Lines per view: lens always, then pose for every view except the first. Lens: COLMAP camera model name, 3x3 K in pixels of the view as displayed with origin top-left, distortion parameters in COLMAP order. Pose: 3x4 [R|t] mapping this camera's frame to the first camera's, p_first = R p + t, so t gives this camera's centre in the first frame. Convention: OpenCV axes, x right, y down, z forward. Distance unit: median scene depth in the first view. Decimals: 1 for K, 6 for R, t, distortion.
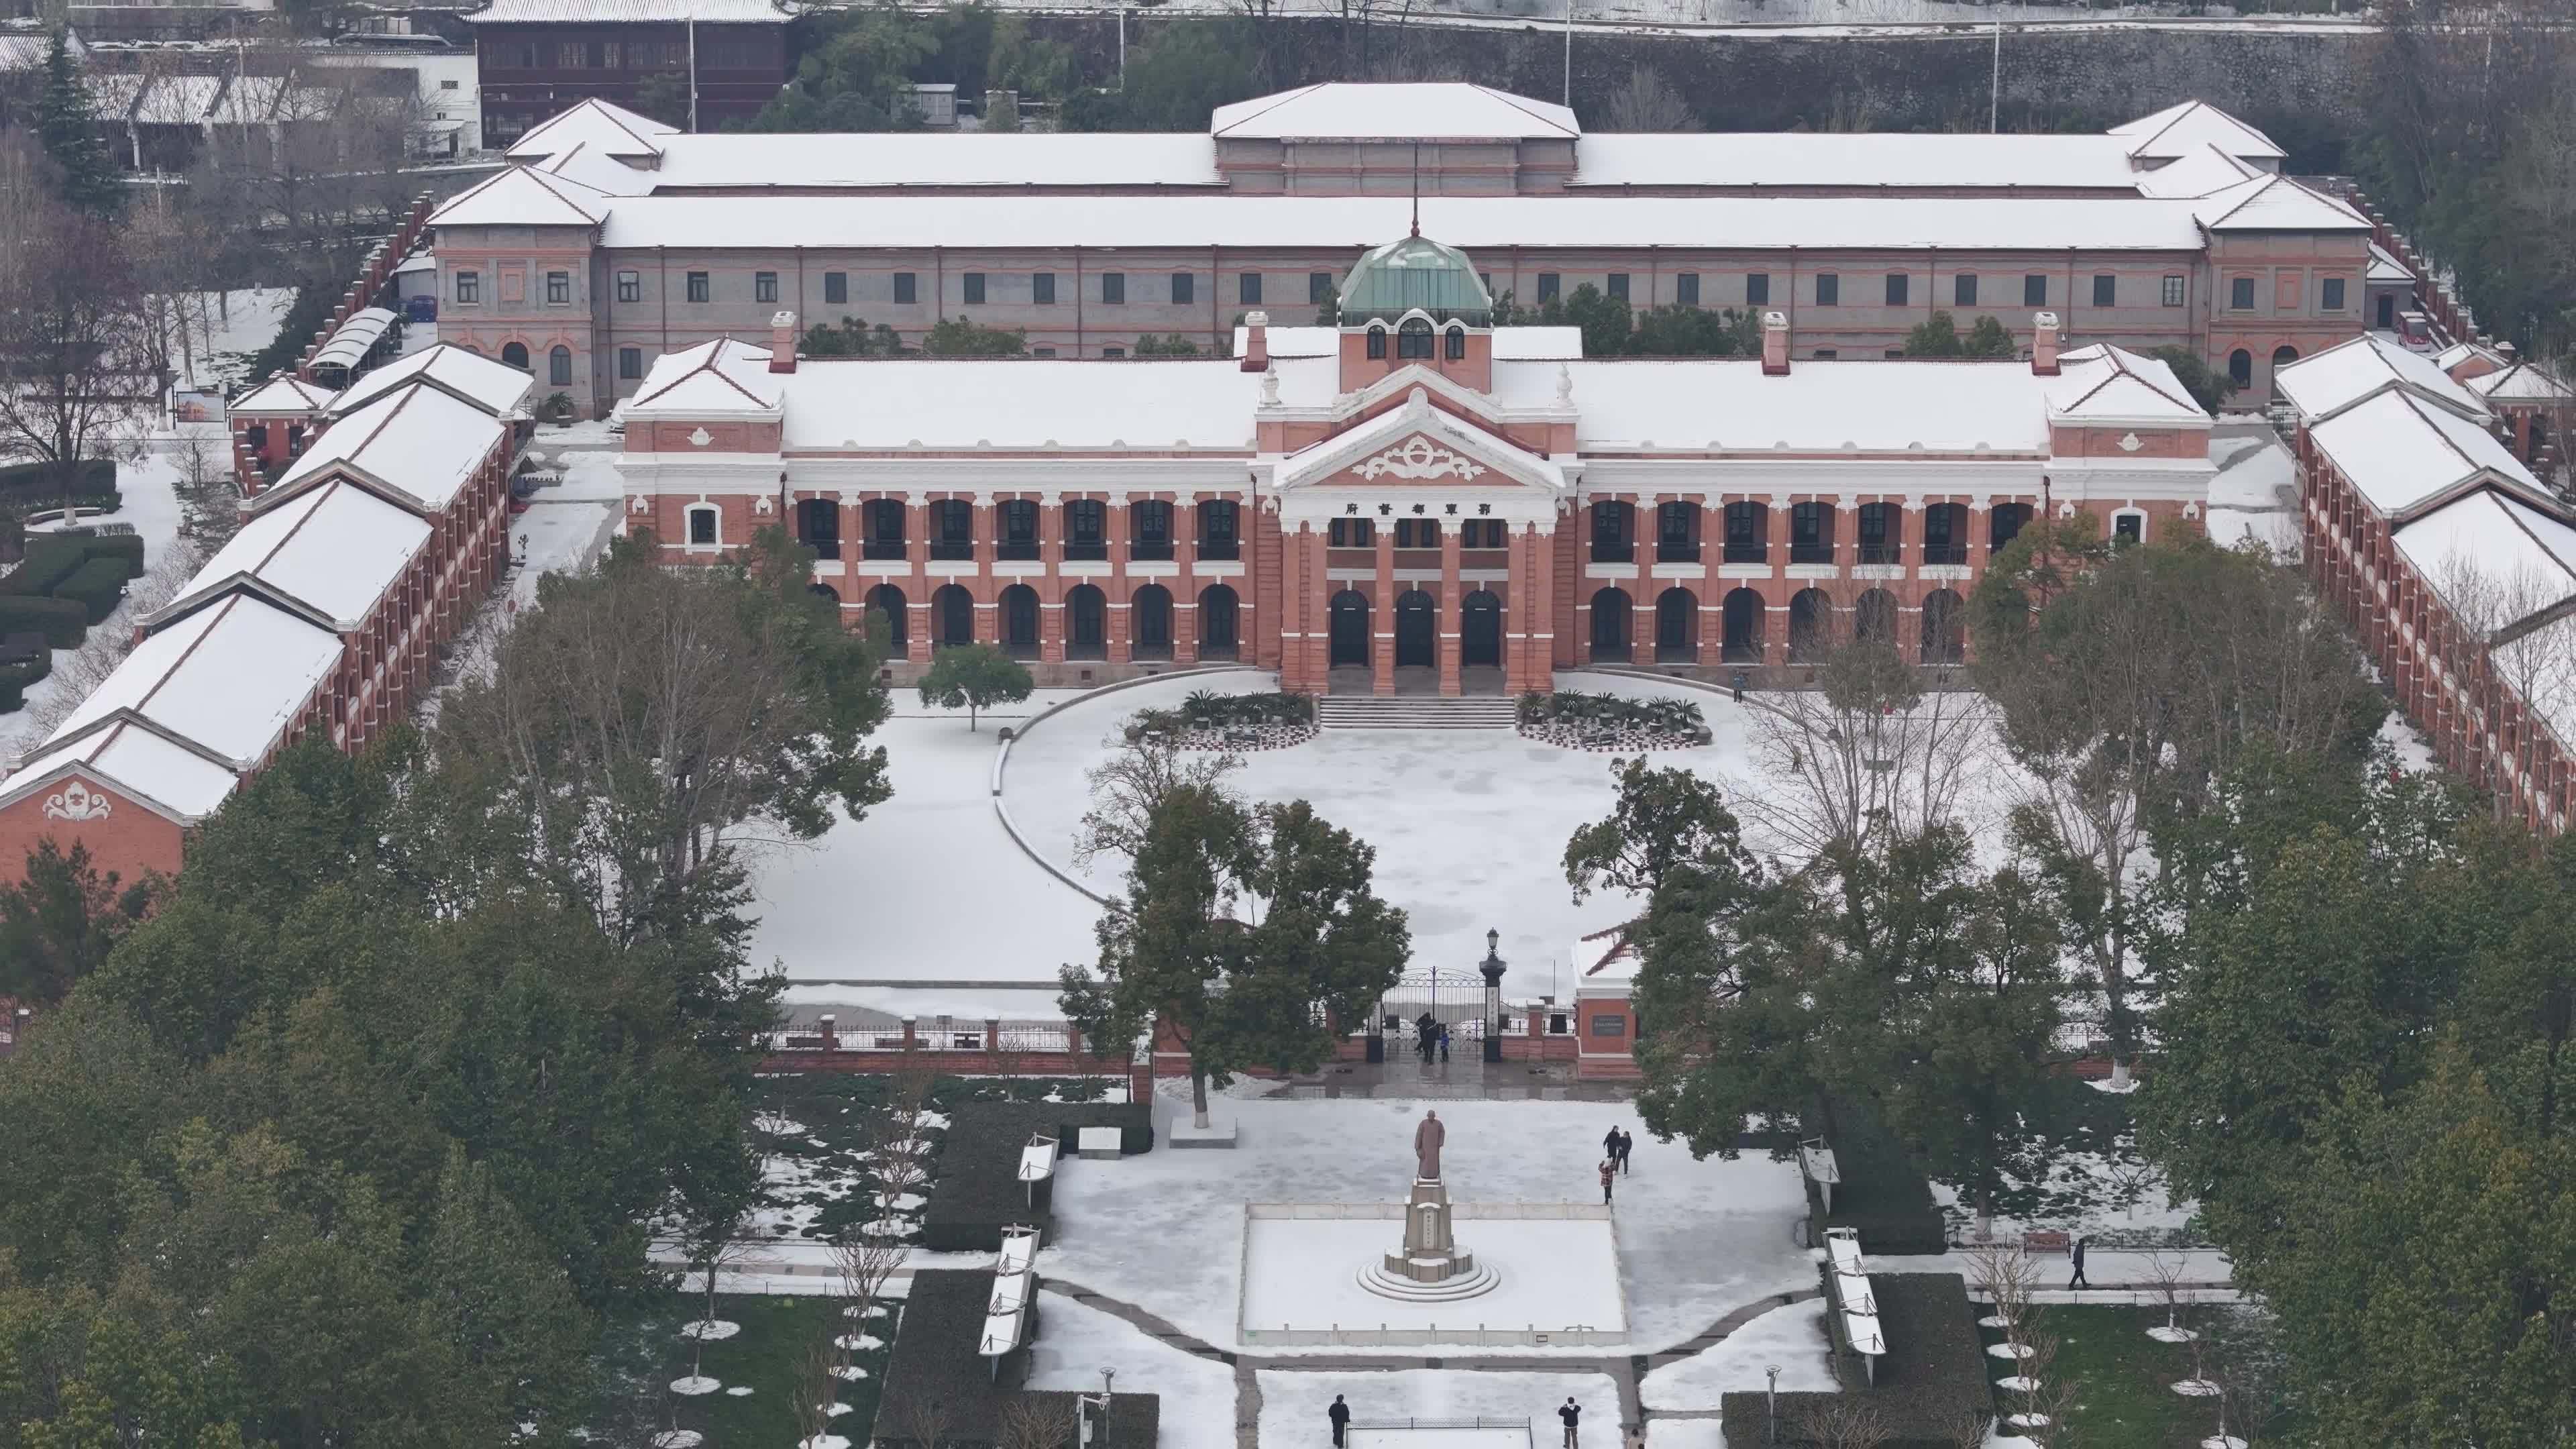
lens RADIAL K [[5402.7, 0, 1288.0], [0, 5402.7, 724.5], [0, 0, 1]] dist [-0.218133, 1.117609]
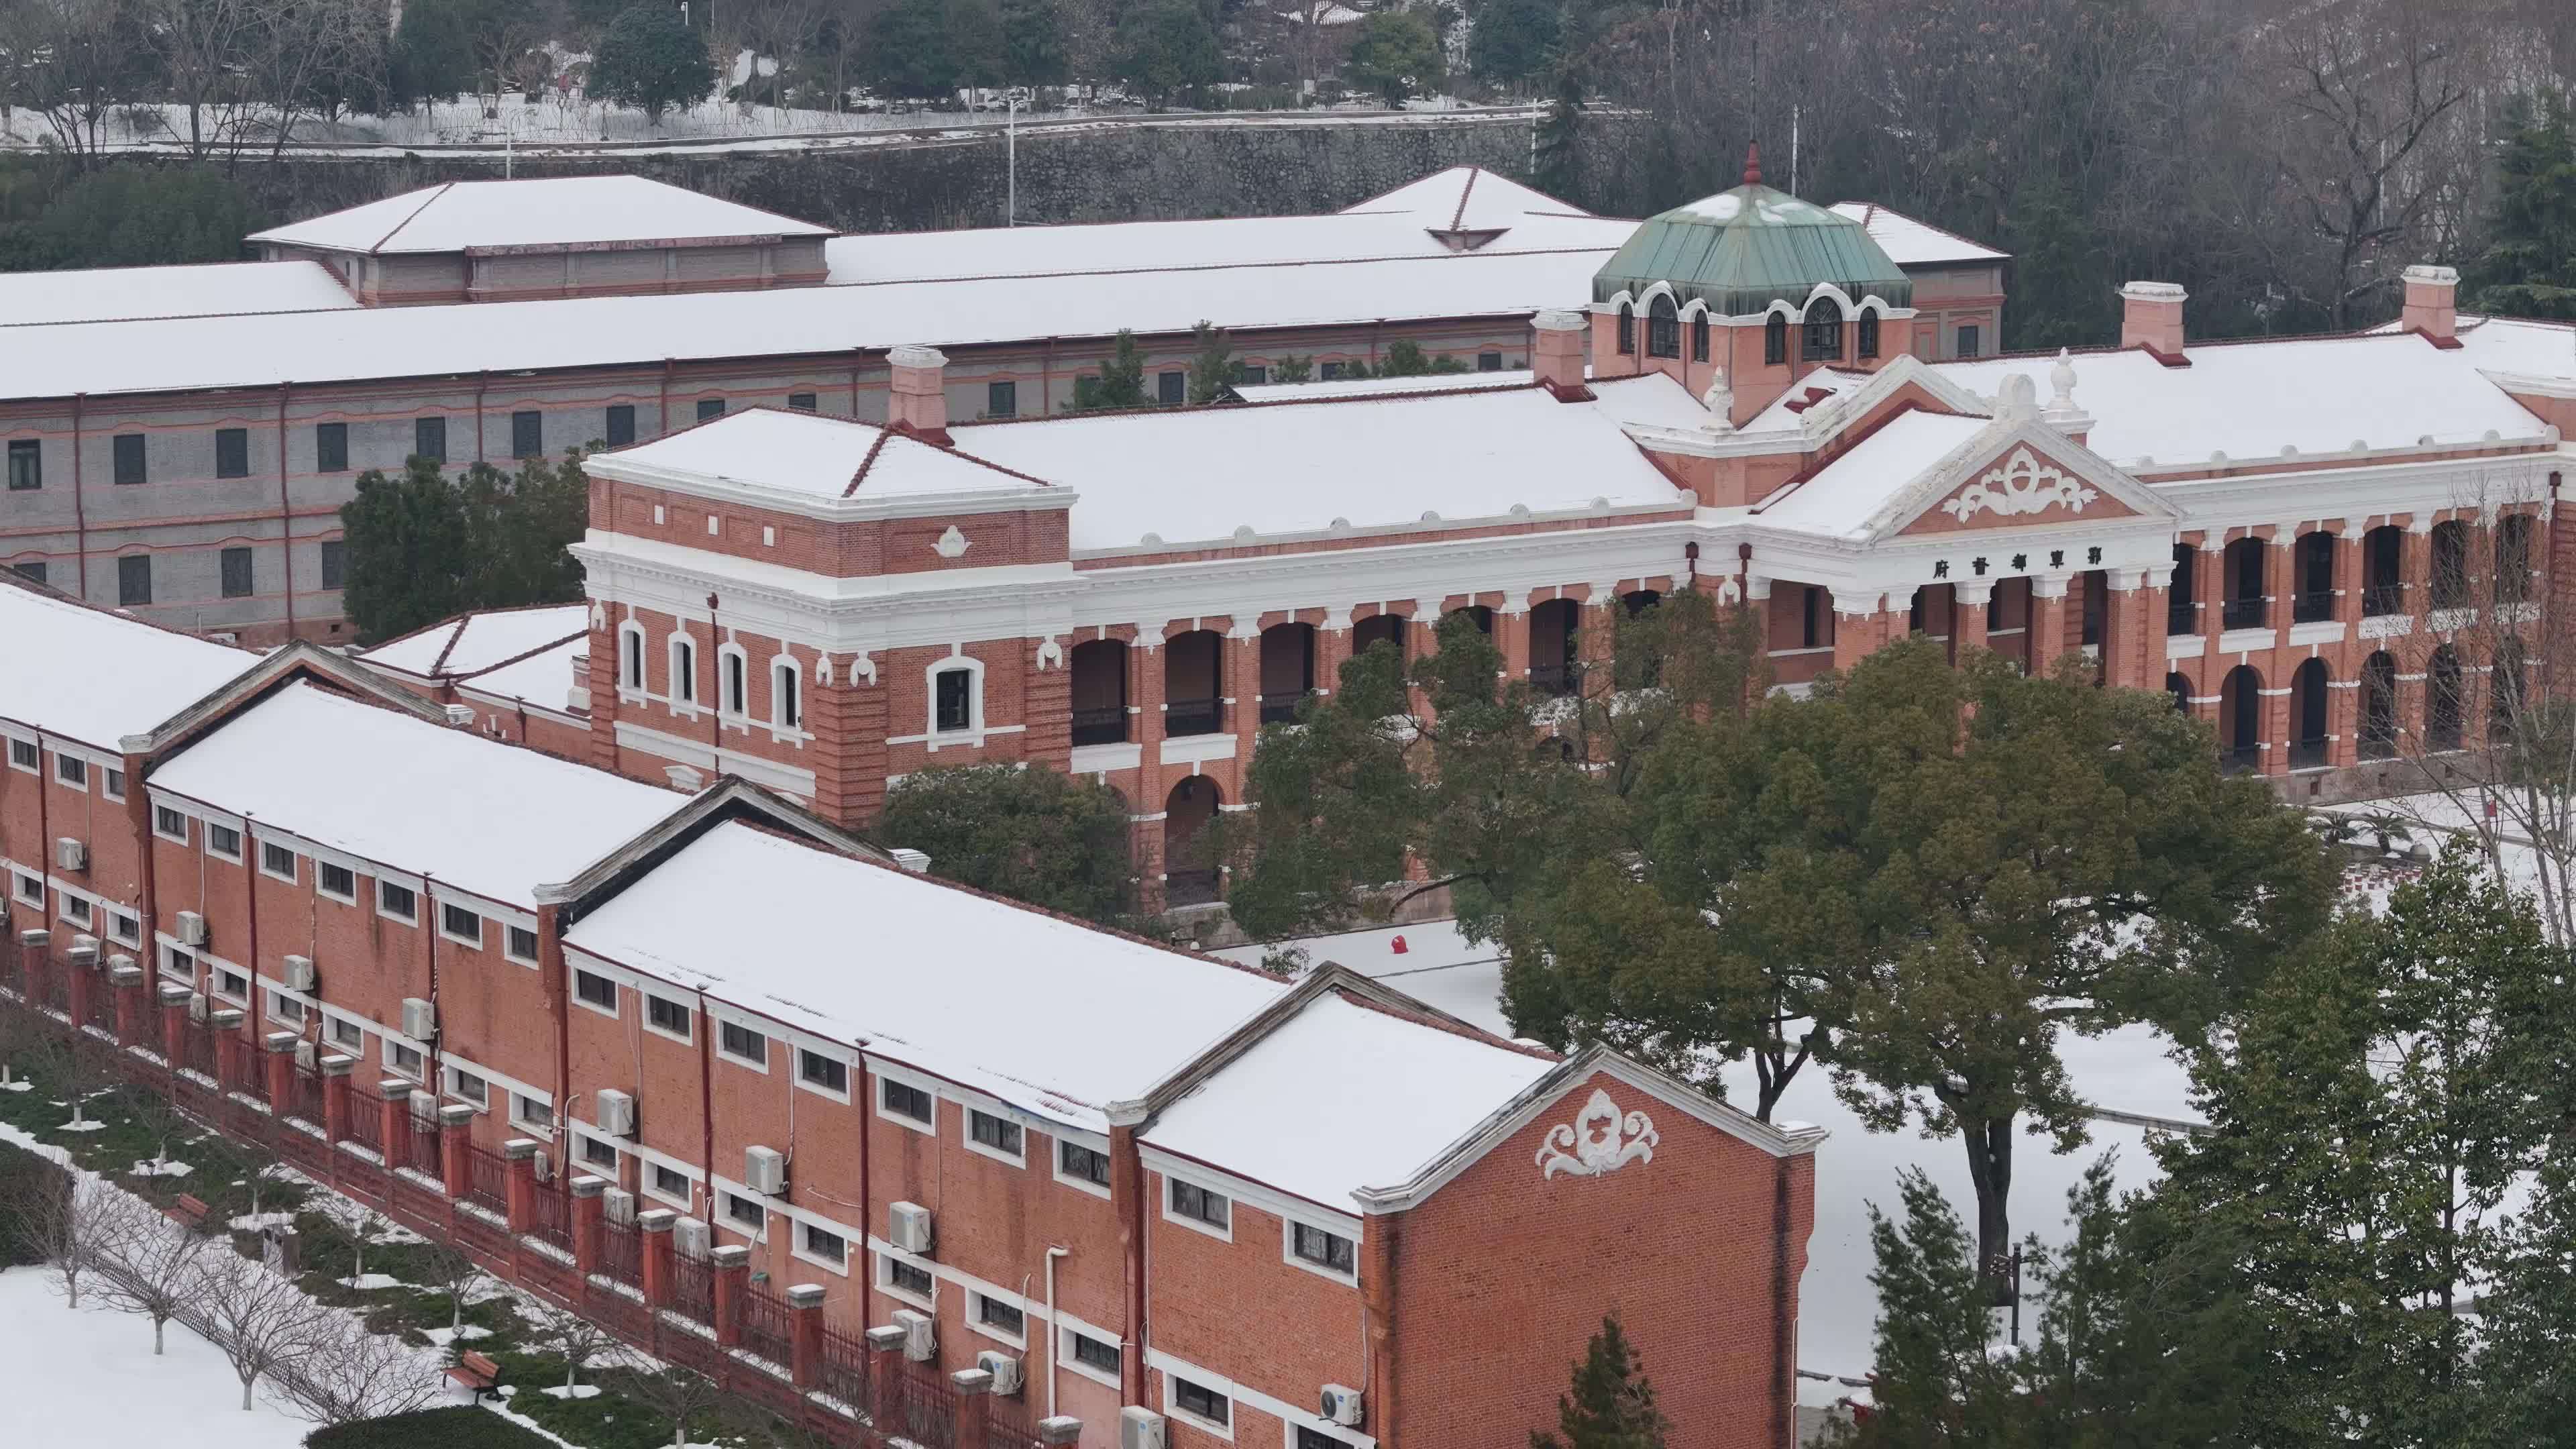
lens RADIAL K [[5402.7, 0, 1288.0], [0, 5402.7, 724.5], [0, 0, 1]] dist [-0.218133, 1.117609]
pose [[0.820832, -0.086313, 0.564611, -0.404315], [0.138418, 0.989110, -0.050026, -0.000562], [-0.554144, 0.119215, 0.823840, 0.508318]]
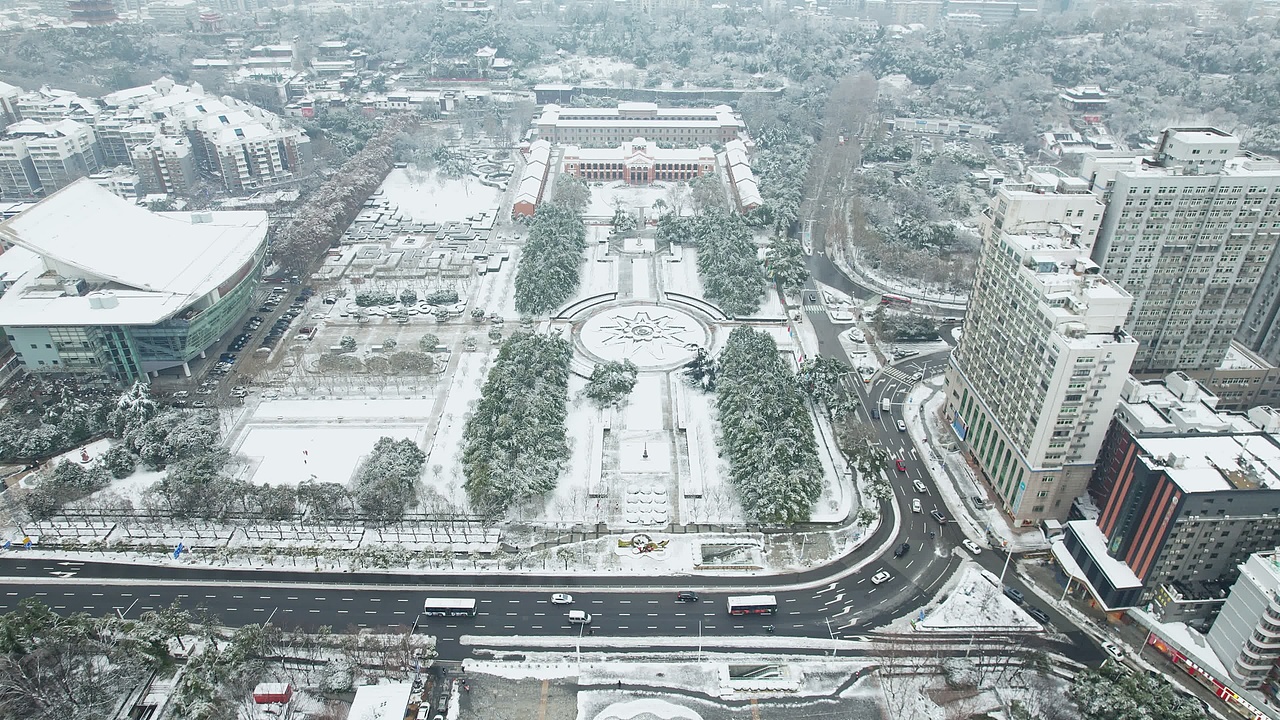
lens RADIAL K [[814.8, 0, 640.0], [0, 814.8, 360.0], [0, 0, 1]] dist [-0.096364, 0.072456]
pose [[0.999706, -0.004434, 0.023842, -0.014460], [-0.002754, 0.956024, 0.293275, -0.140459], [-0.024093, -0.293254, 0.955731, -0.633264]]
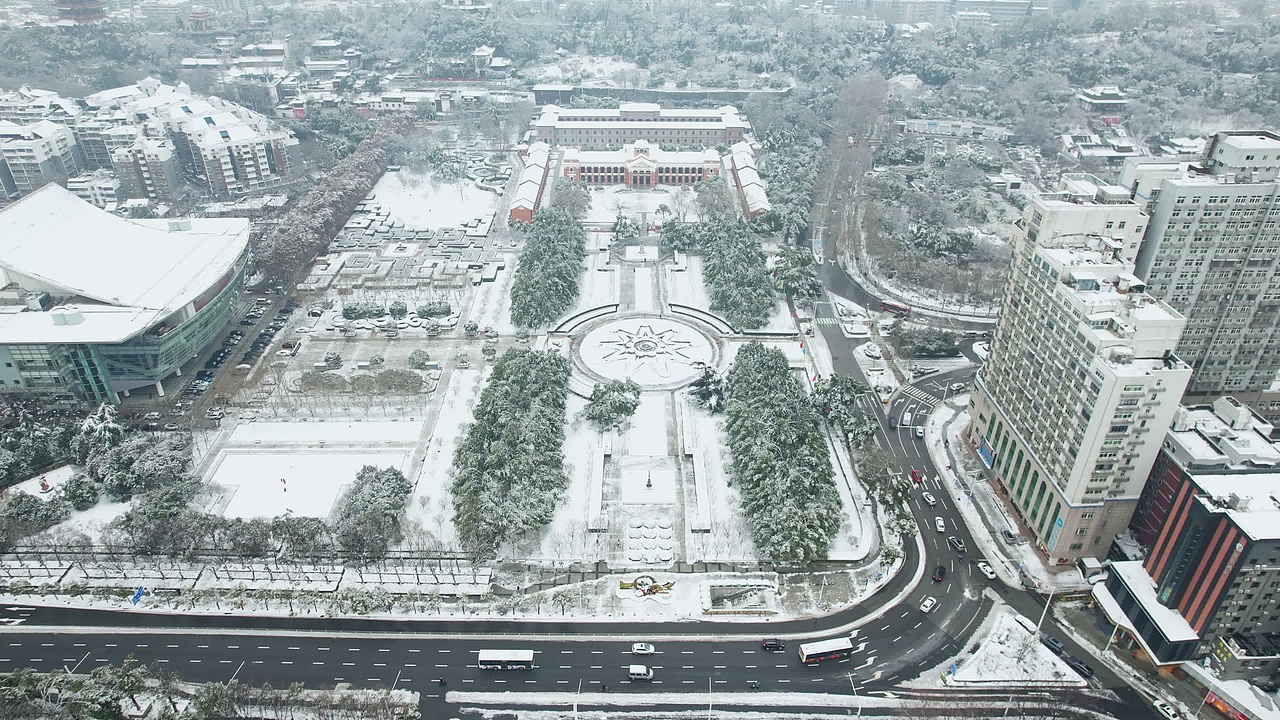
lens RADIAL K [[814.8, 0, 640.0], [0, 814.8, 360.0], [0, 0, 1]] dist [-0.096364, 0.072456]
pose [[0.999744, -0.003823, 0.022292, -0.014876], [-0.002883, 0.956026, 0.293269, -0.142630], [-0.022433, -0.293259, 0.955770, -0.567402]]
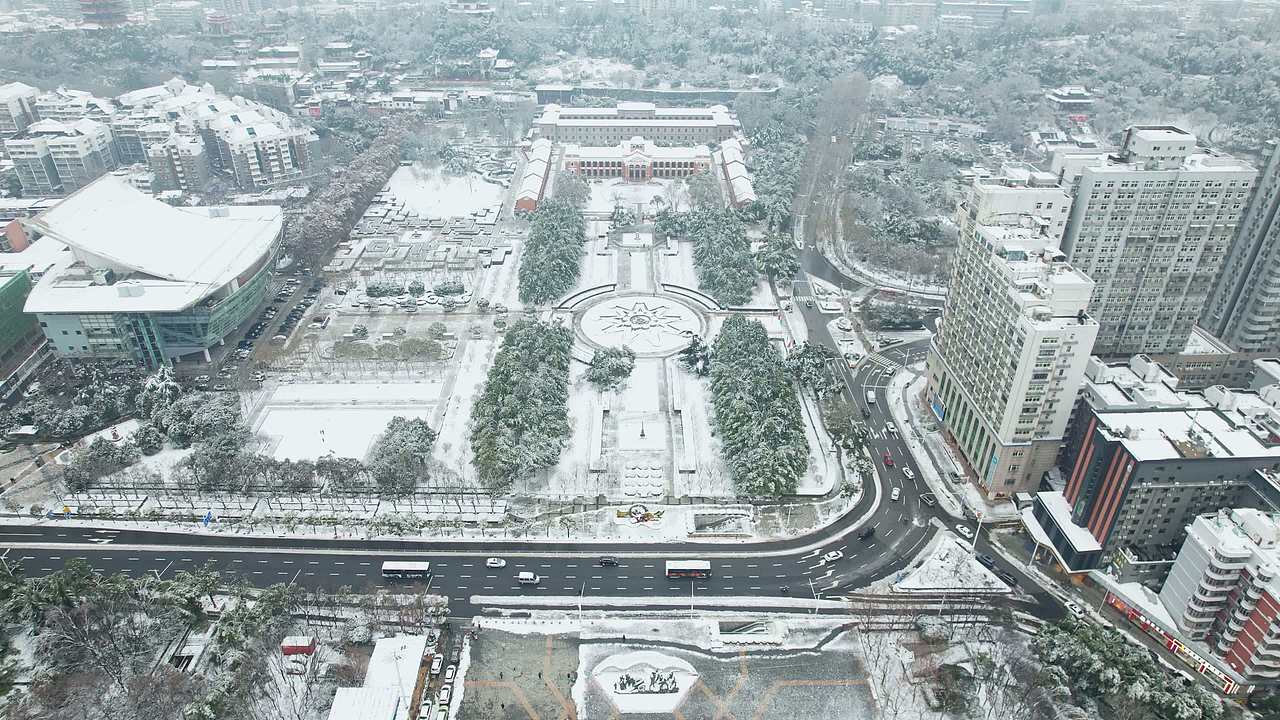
lens RADIAL K [[814.8, 0, 640.0], [0, 814.8, 360.0], [0, 0, 1]] dist [-0.096364, 0.072456]
pose [[0.999680, -0.004525, 0.024874, -0.013922], [-0.002969, 0.956030, 0.293255, -0.139682], [-0.025107, -0.293235, 0.955711, -0.690054]]
